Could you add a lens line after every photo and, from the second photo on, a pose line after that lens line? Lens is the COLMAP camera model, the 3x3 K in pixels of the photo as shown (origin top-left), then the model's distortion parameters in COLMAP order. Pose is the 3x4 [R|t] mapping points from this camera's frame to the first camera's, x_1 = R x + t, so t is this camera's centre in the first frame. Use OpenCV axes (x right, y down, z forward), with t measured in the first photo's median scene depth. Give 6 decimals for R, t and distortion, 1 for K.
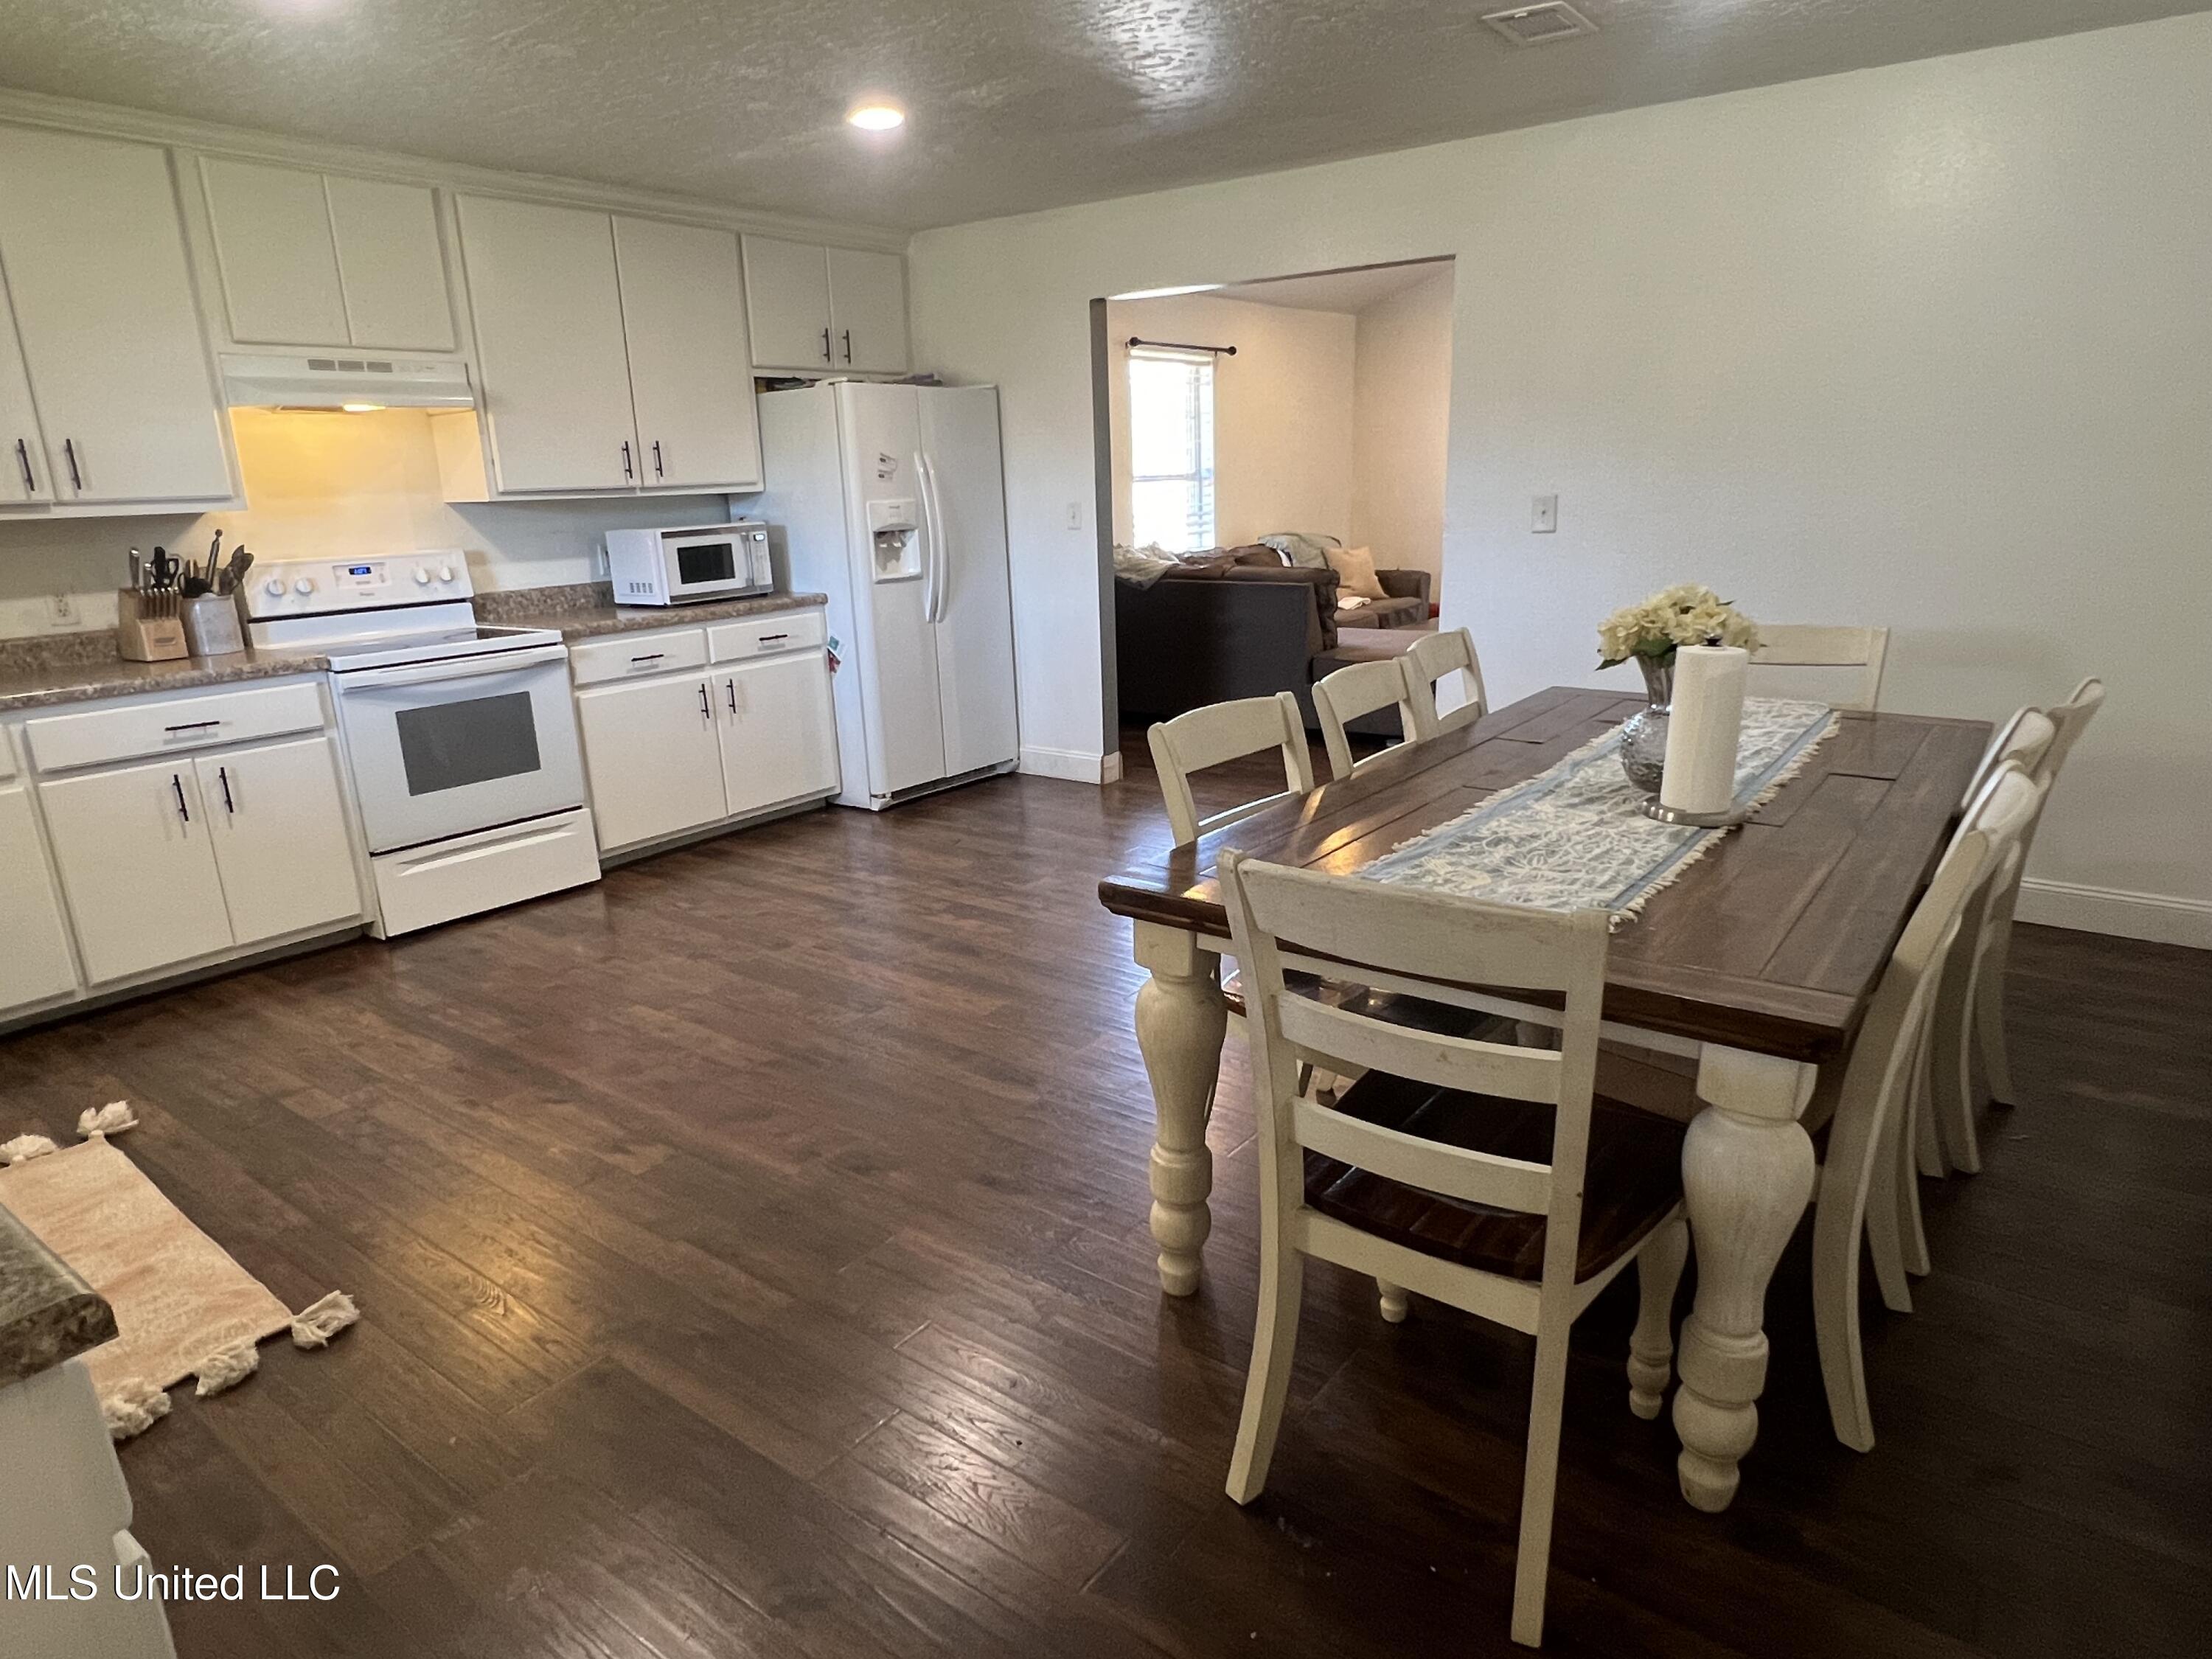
lens RADIAL K [[1332.6, 0, 1107.7], [0, 1332.6, 845.3], [0, 0, 1]] dist [-0.000631, -0.004164]
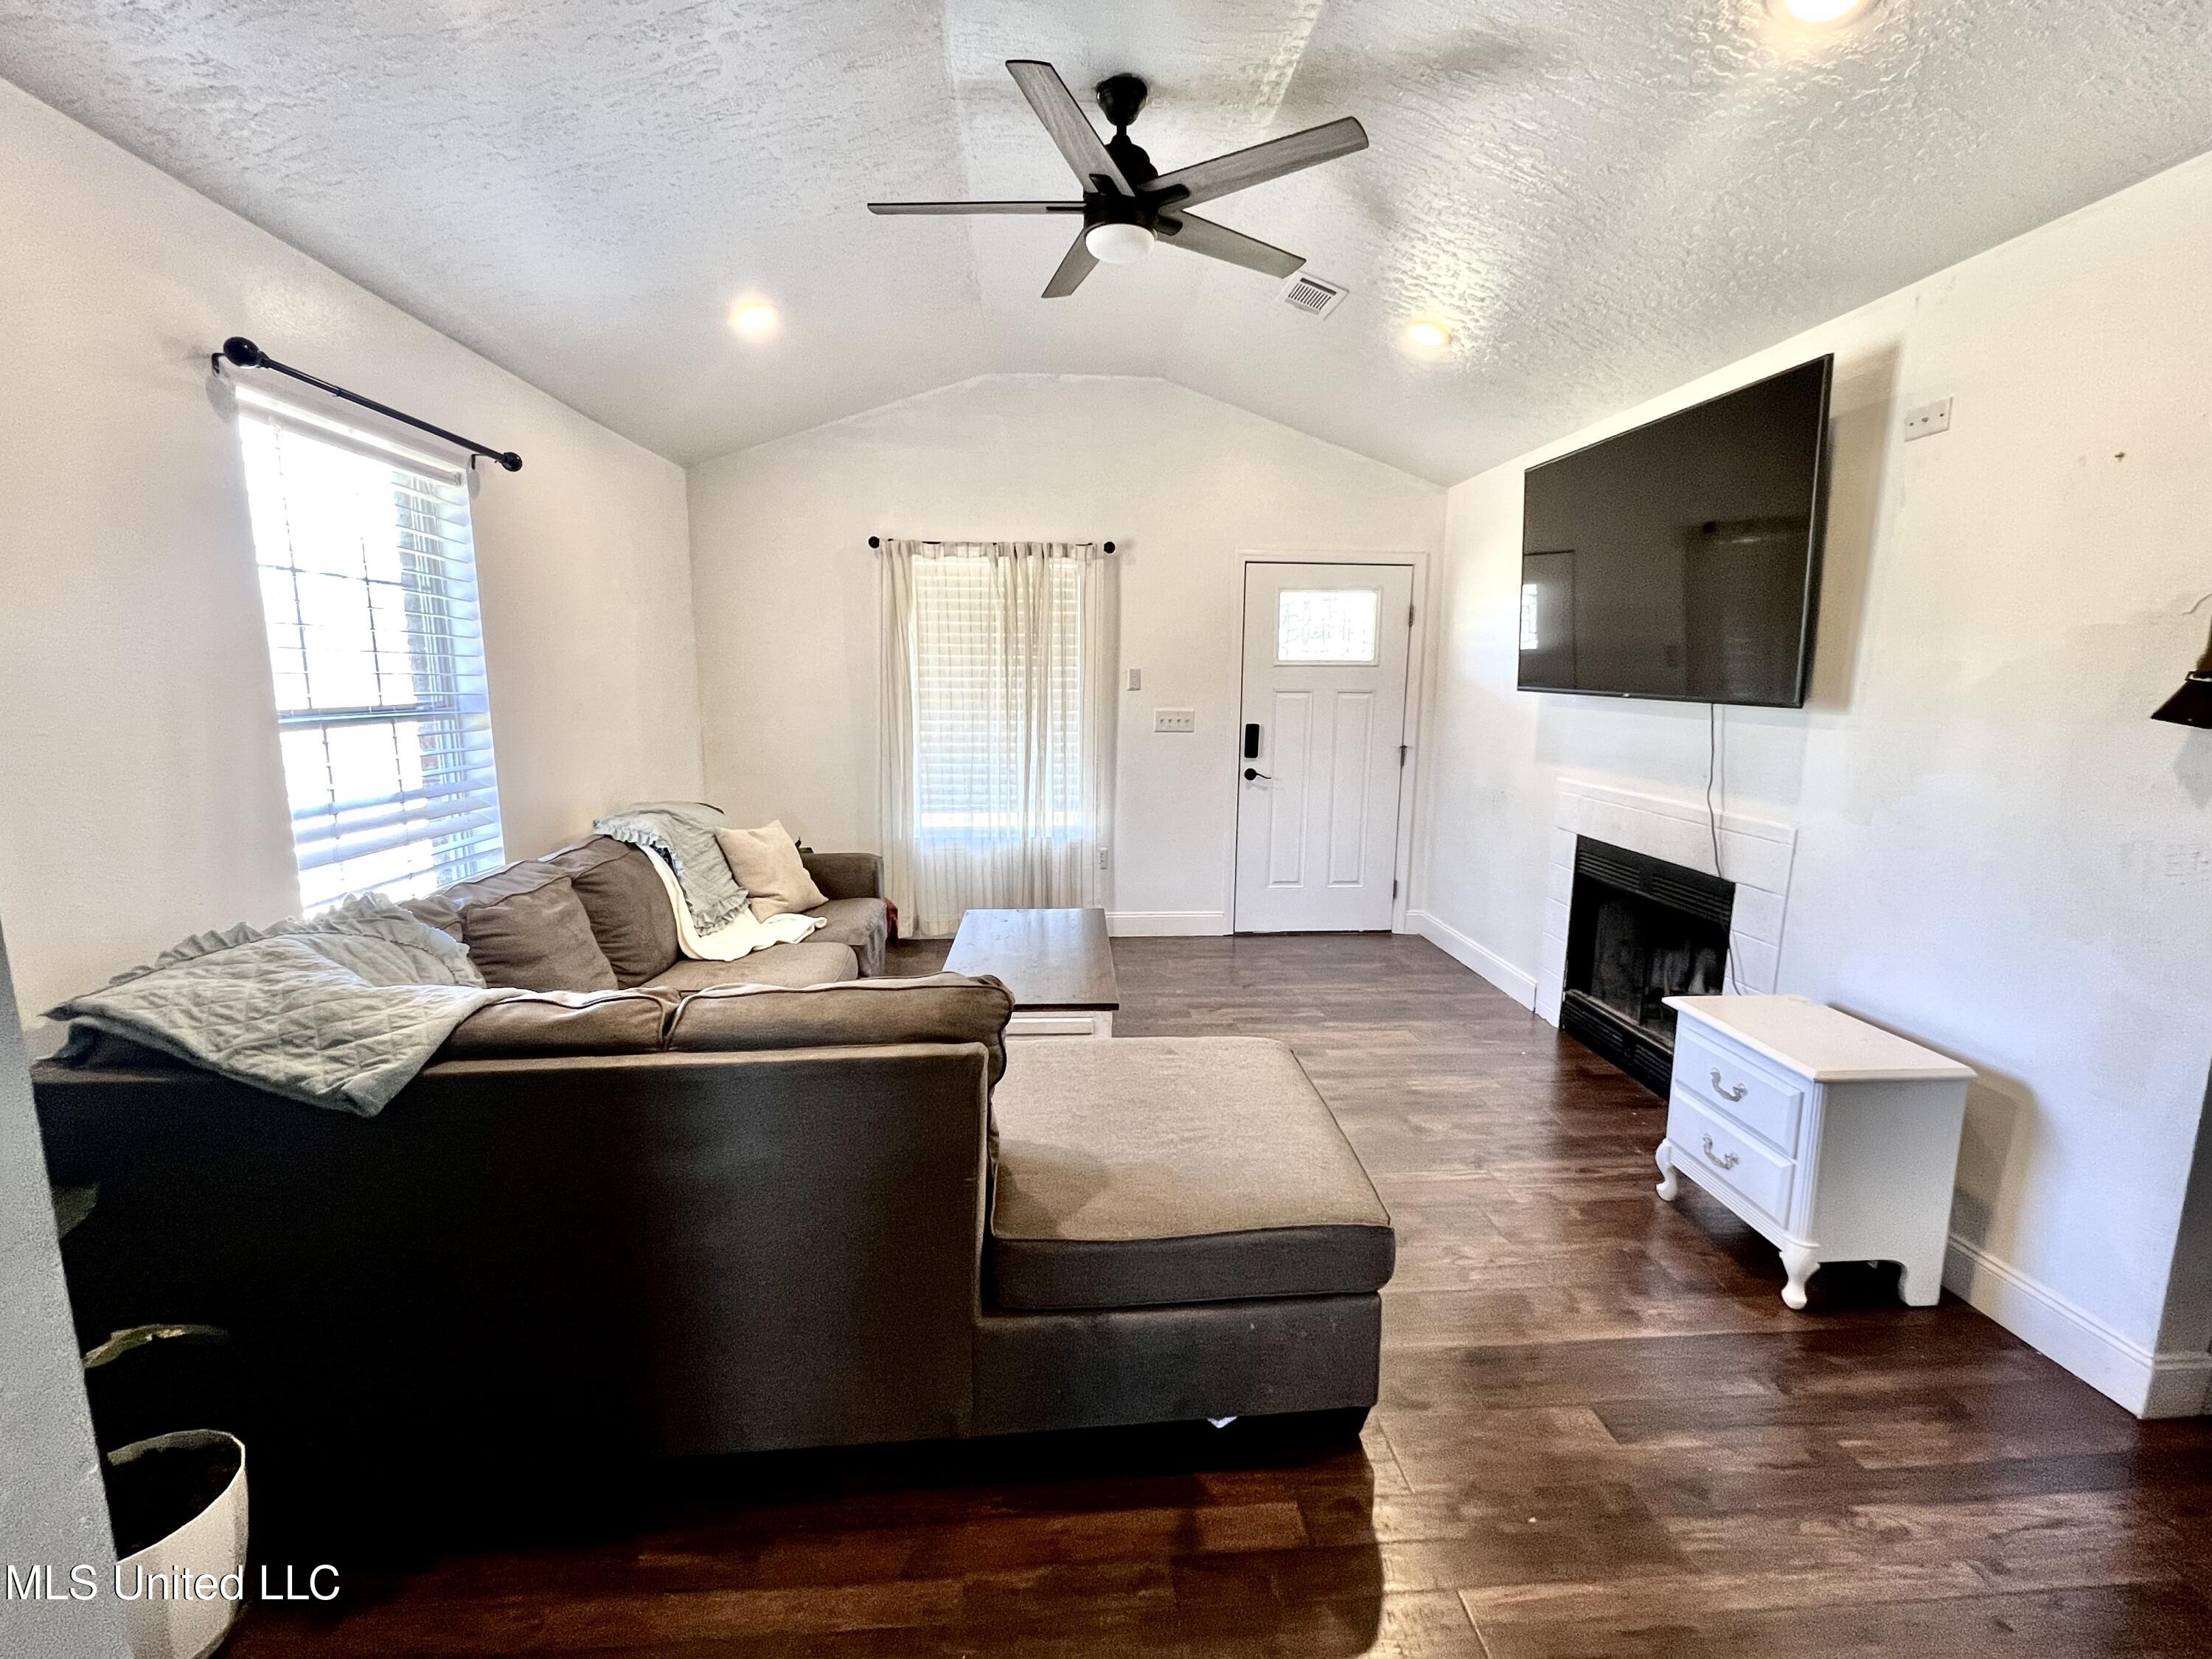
lens RADIAL K [[987.8, 0, 1108.6], [0, 987.8, 834.7], [0, 0, 1]] dist [0.001378, 0.000349]
pose [[0.752065, -0.070980, 0.655255, 0.021022], [0.153240, 0.985770, -0.069098, -0.356090], [-0.641027, 0.152377, 0.752241, 1.222165]]
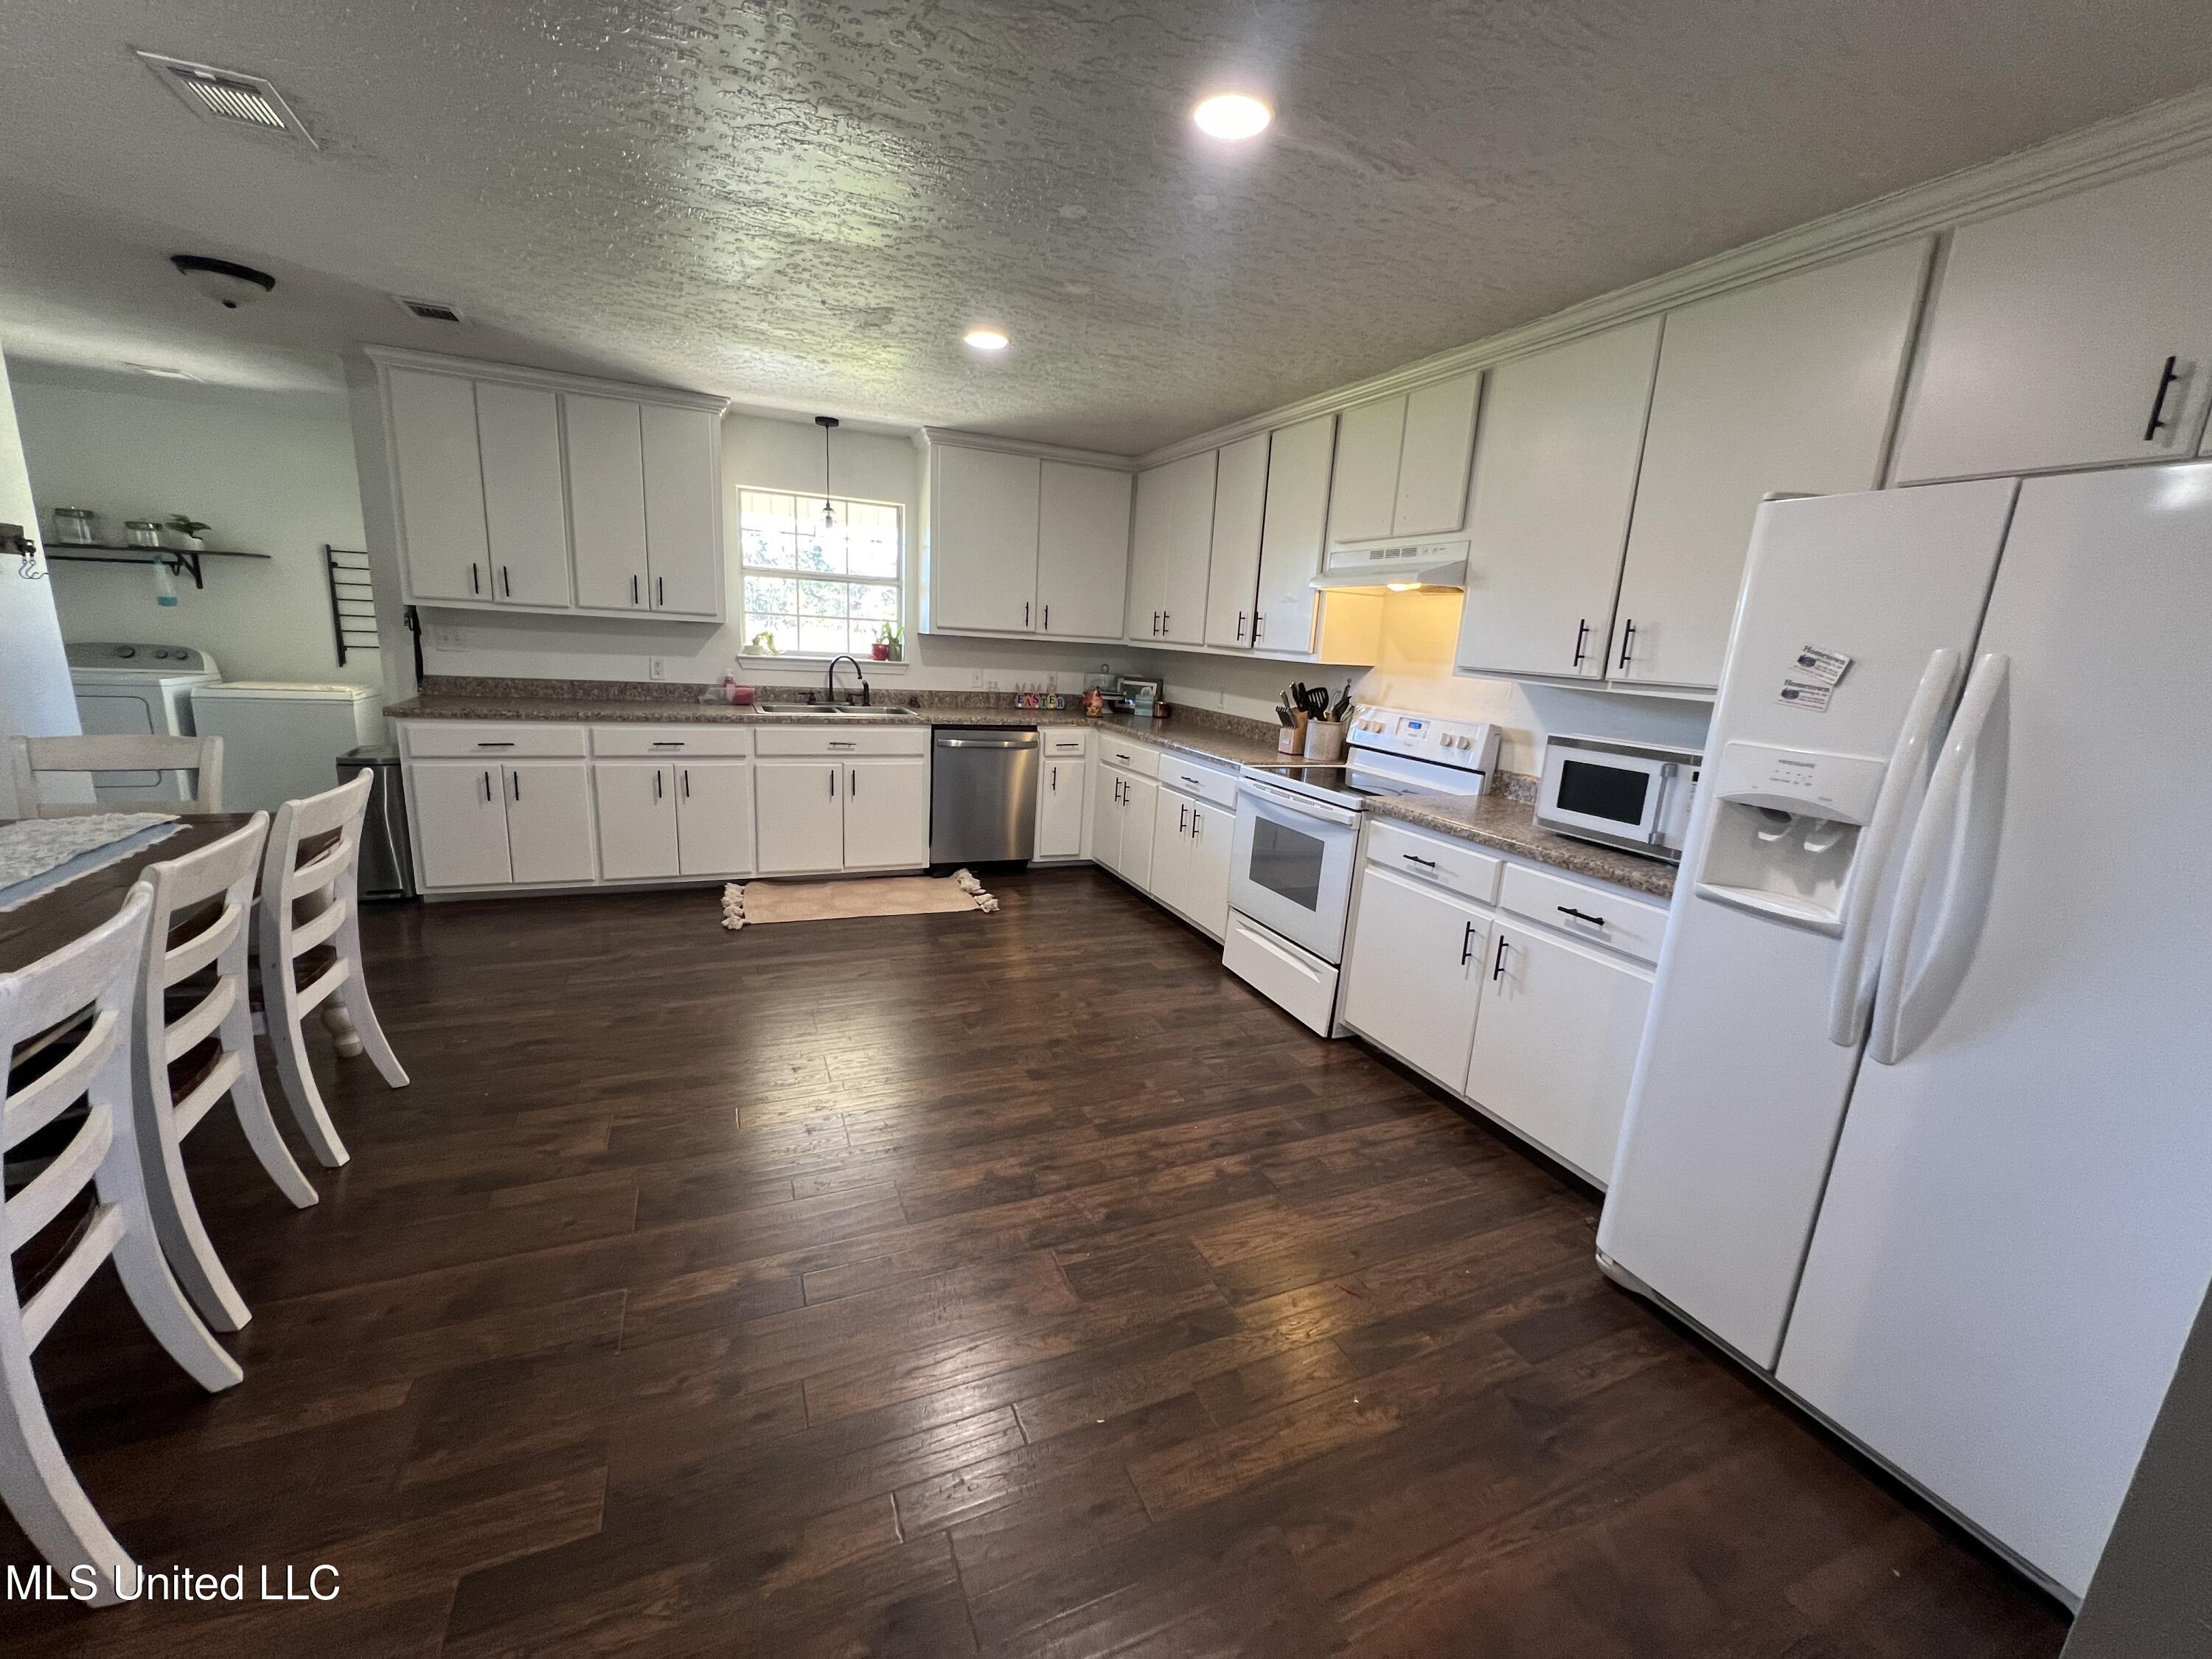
lens RADIAL K [[884.7, 0, 1108.3], [0, 884.7, 836.5], [0, 0, 1]] dist [-0.002337, 0.000300]
pose [[-0.488822, 0.197085, -0.849830, 0.277540], [-0.281920, 0.886191, 0.367678, -0.355557], [0.825575, 0.419314, -0.377627, 1.197159]]
